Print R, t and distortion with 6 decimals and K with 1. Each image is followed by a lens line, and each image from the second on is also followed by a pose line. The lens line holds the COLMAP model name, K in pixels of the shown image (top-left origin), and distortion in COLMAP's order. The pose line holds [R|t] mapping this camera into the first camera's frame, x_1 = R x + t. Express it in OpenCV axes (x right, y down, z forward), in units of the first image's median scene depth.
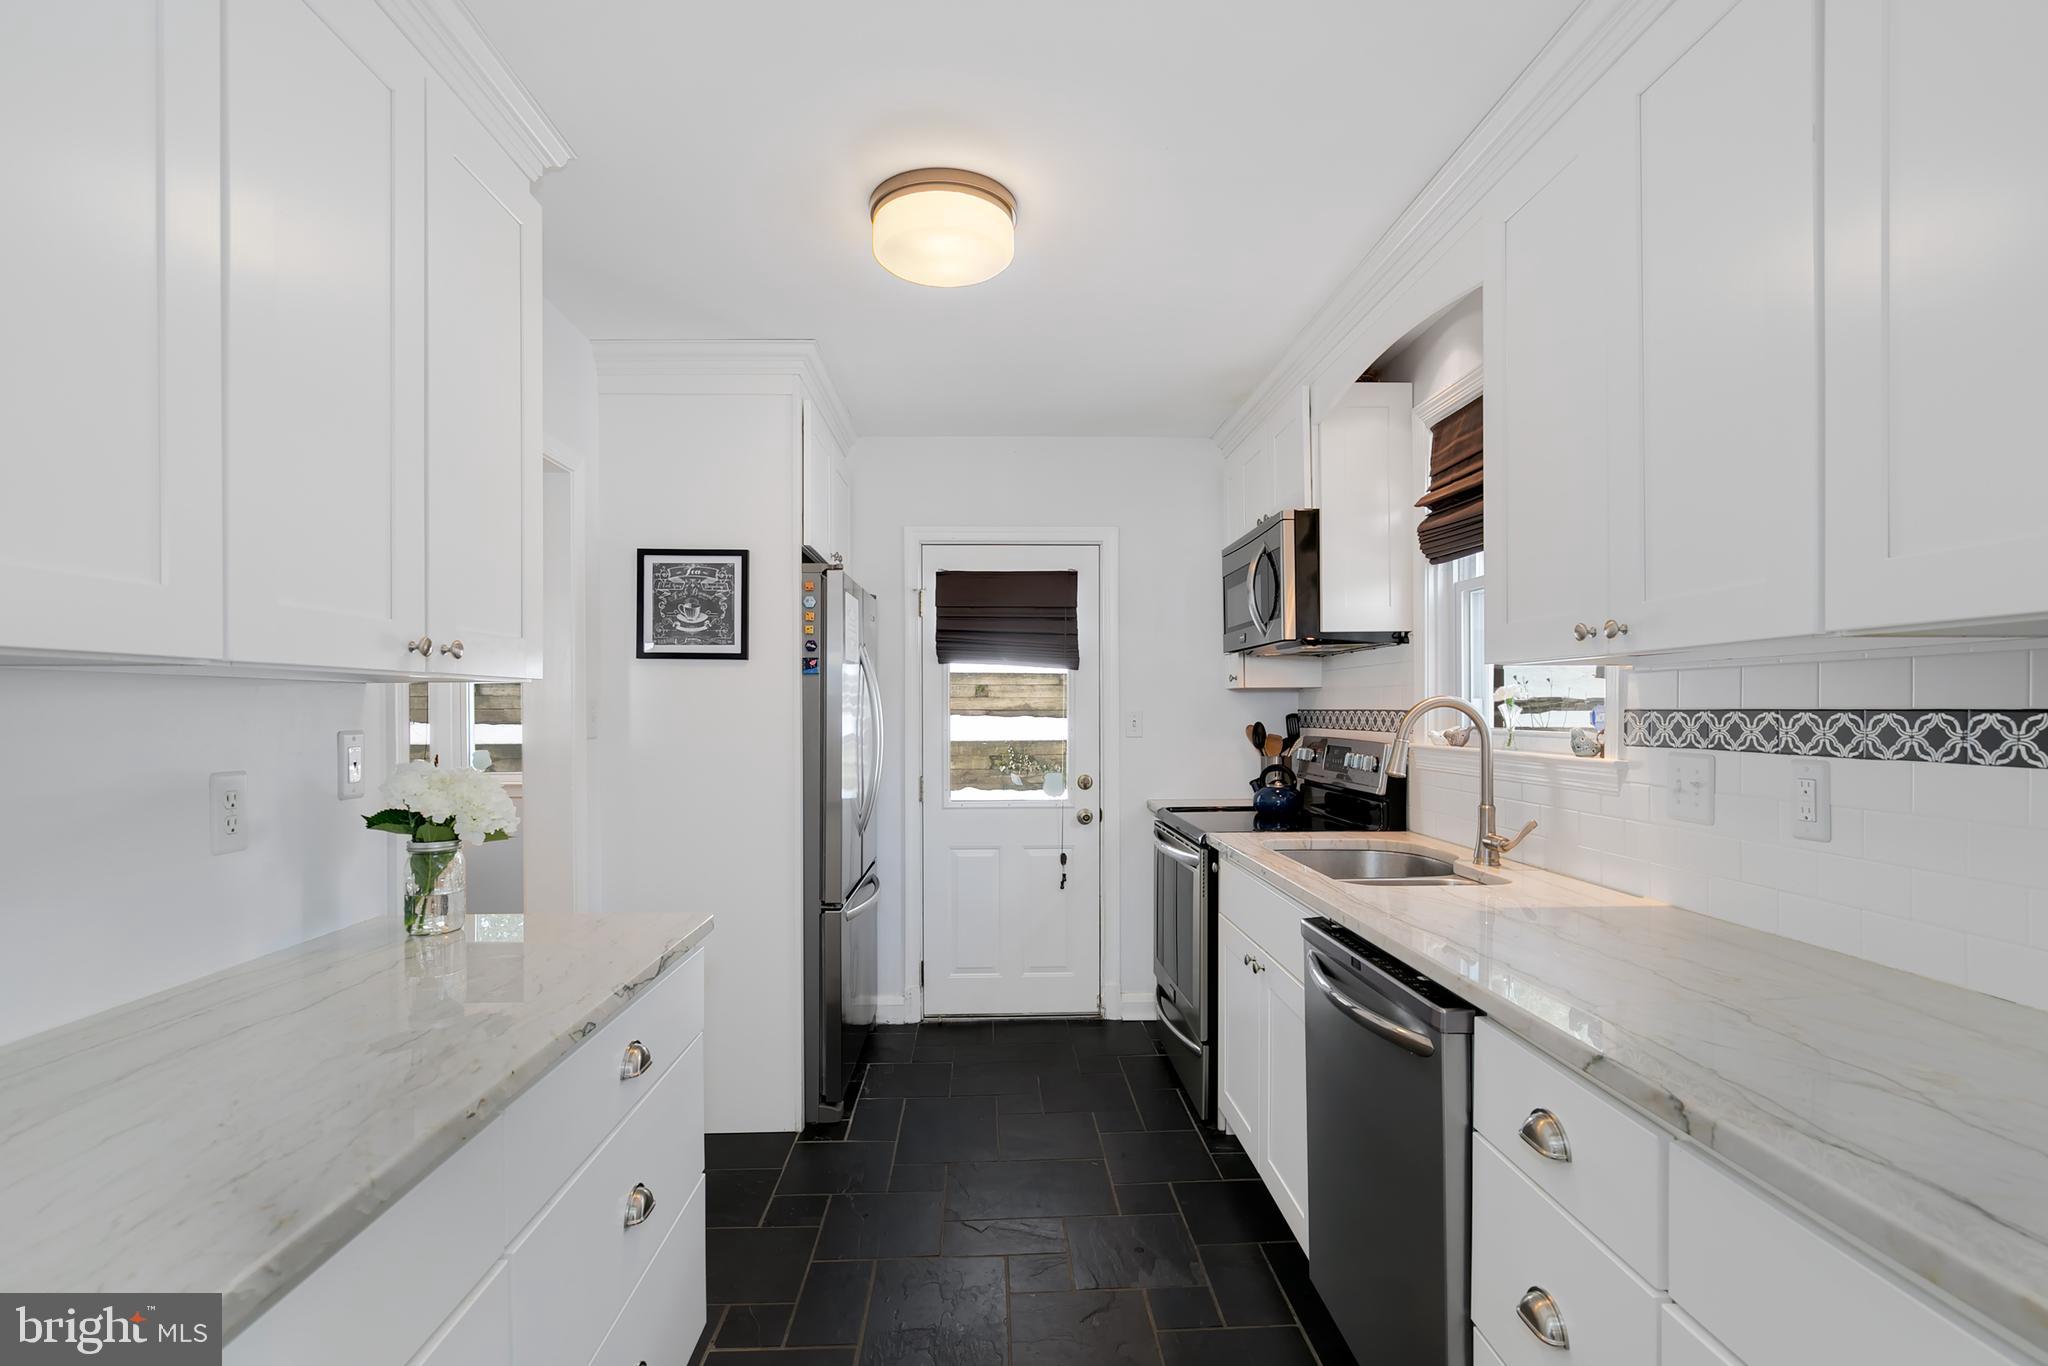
lens RADIAL K [[945.4, 0, 1029.2], [0, 945.4, 716.4], [0, 0, 1]] dist [-0.004536, 0.000273]
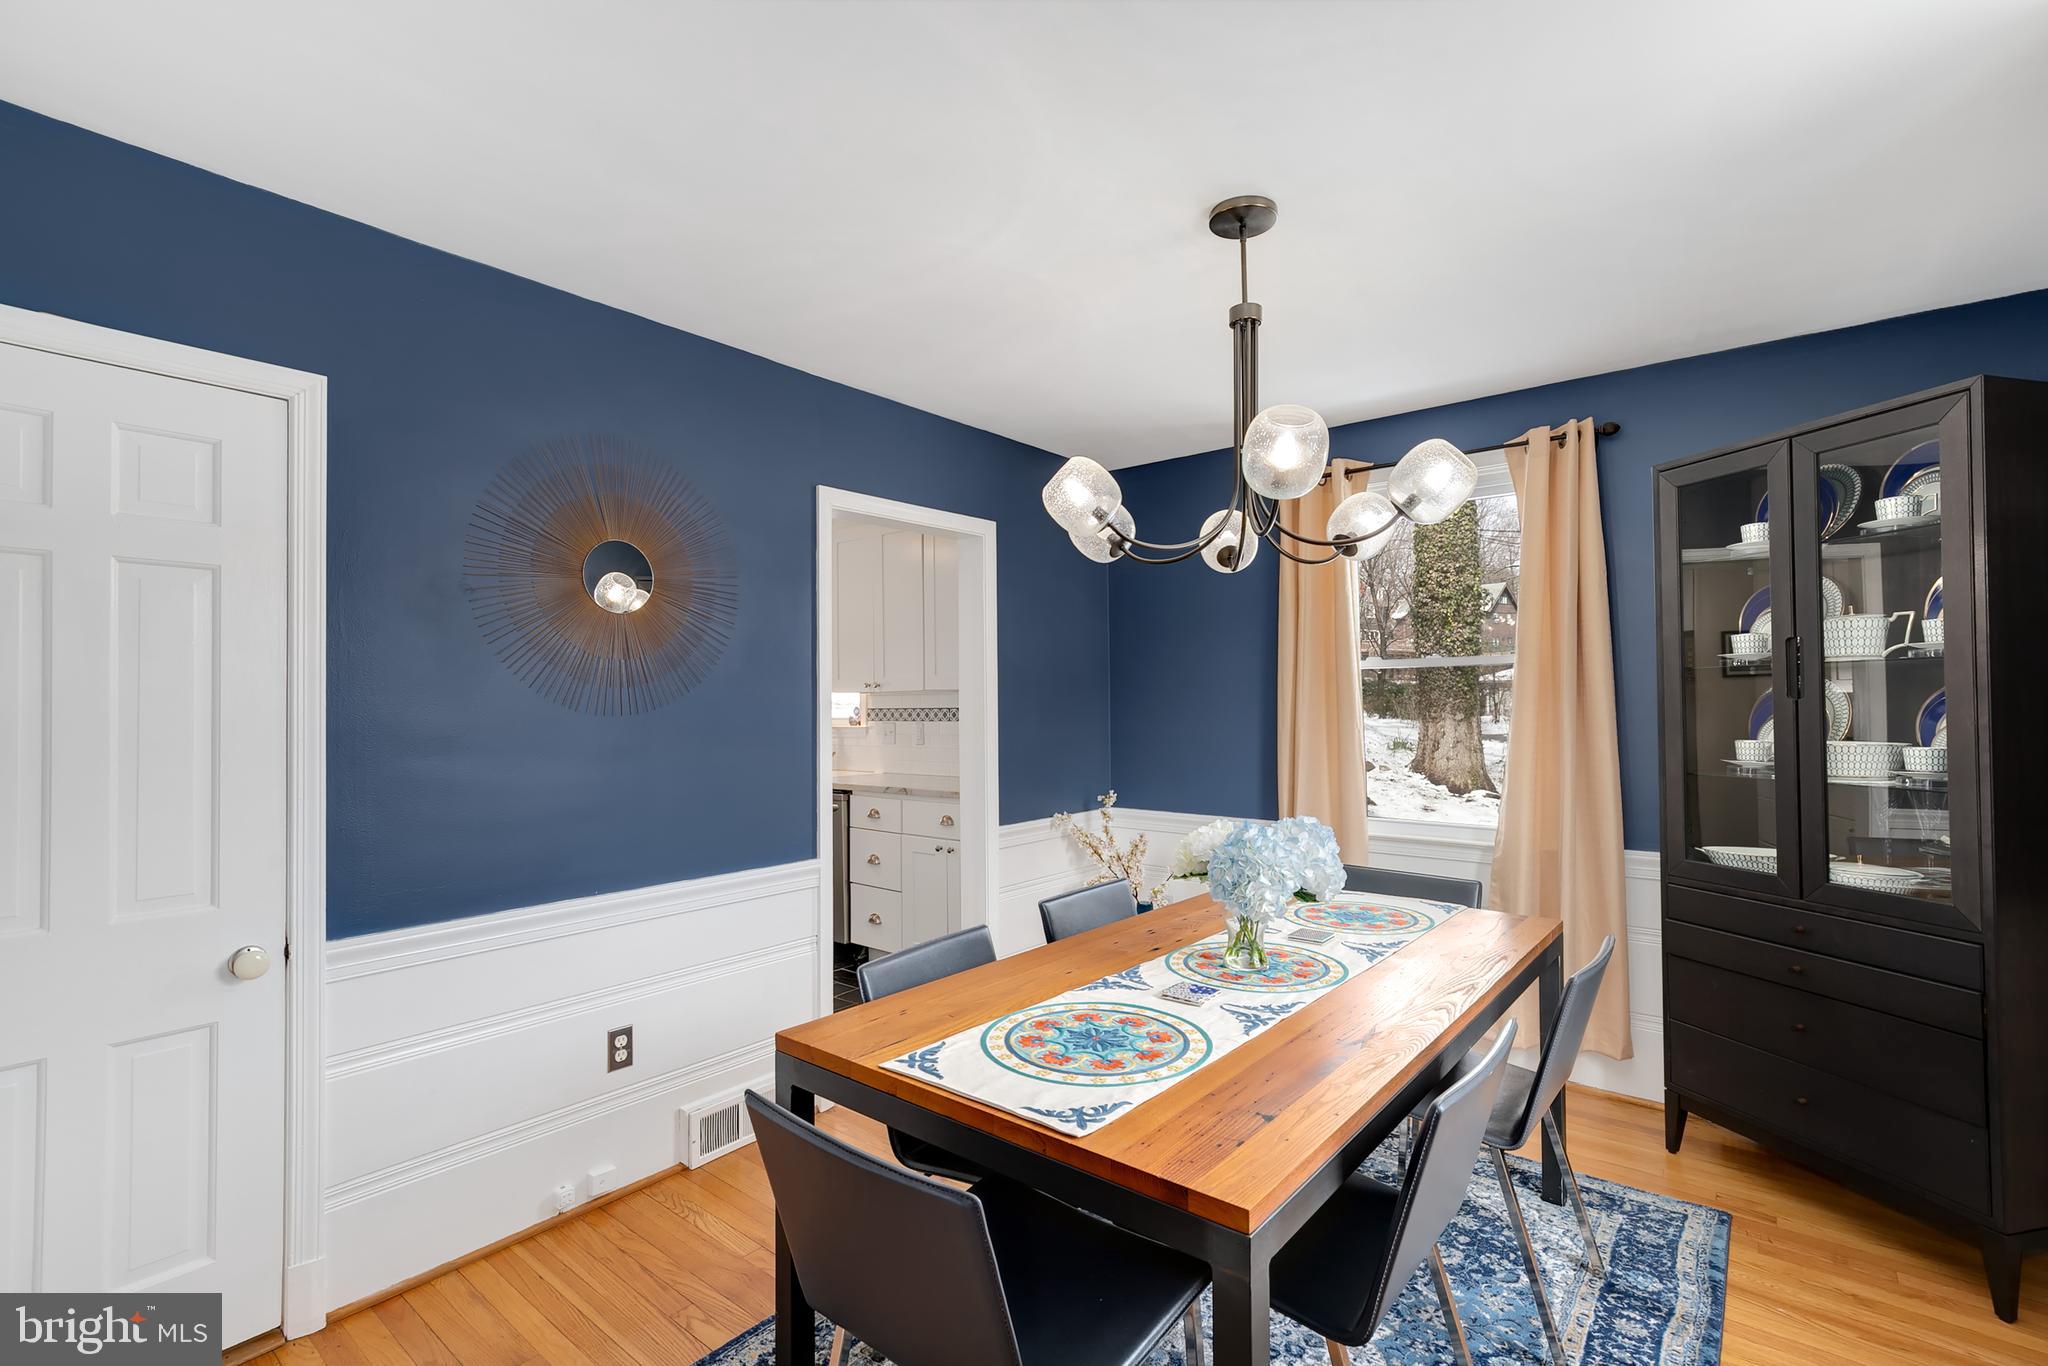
lens RADIAL K [[932.2, 0, 1026.4], [0, 932.2, 699.3], [0, 0, 1]] dist [-0.011075, 0.000431]
pose [[0.669556, -0.003783, 0.742752, -0.809347], [0.018417, 0.999764, -0.011511, 0.004078], [-0.742534, 0.021386, 0.669467, -0.885489]]
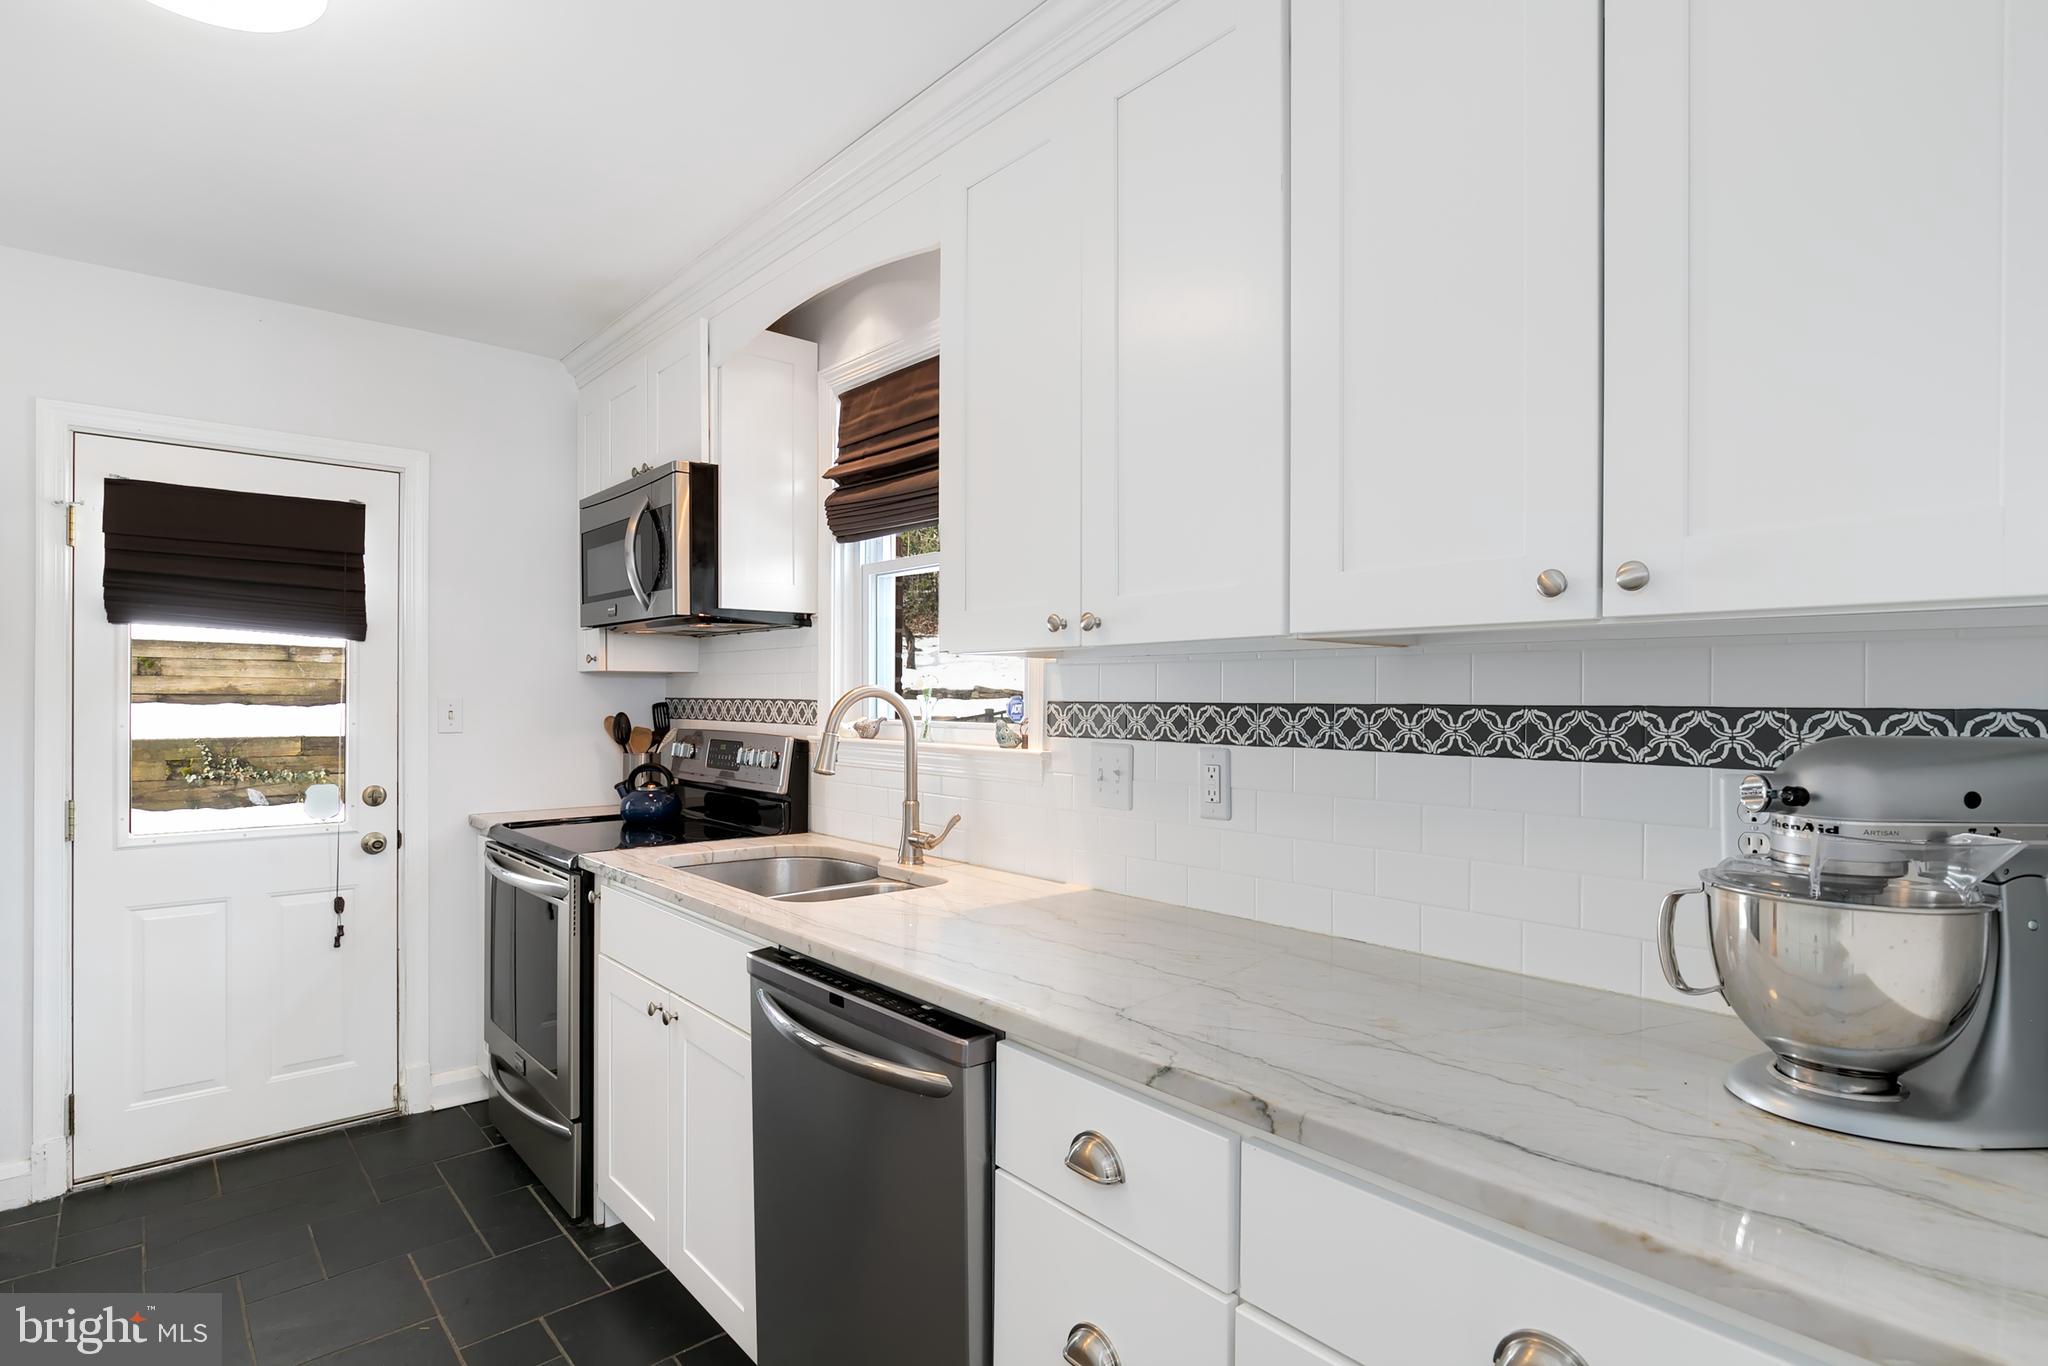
lens RADIAL K [[1018.2, 0, 1035.5], [0, 1018.2, 698.5], [0, 0, 1]] dist [-0.023201, 0.008935]
pose [[0.774322, 0.005965, 0.632764, -0.055383], [-0.002498, 0.999977, -0.006371, -0.002171], [-0.632787, 0.003352, 0.774319, 0.106765]]
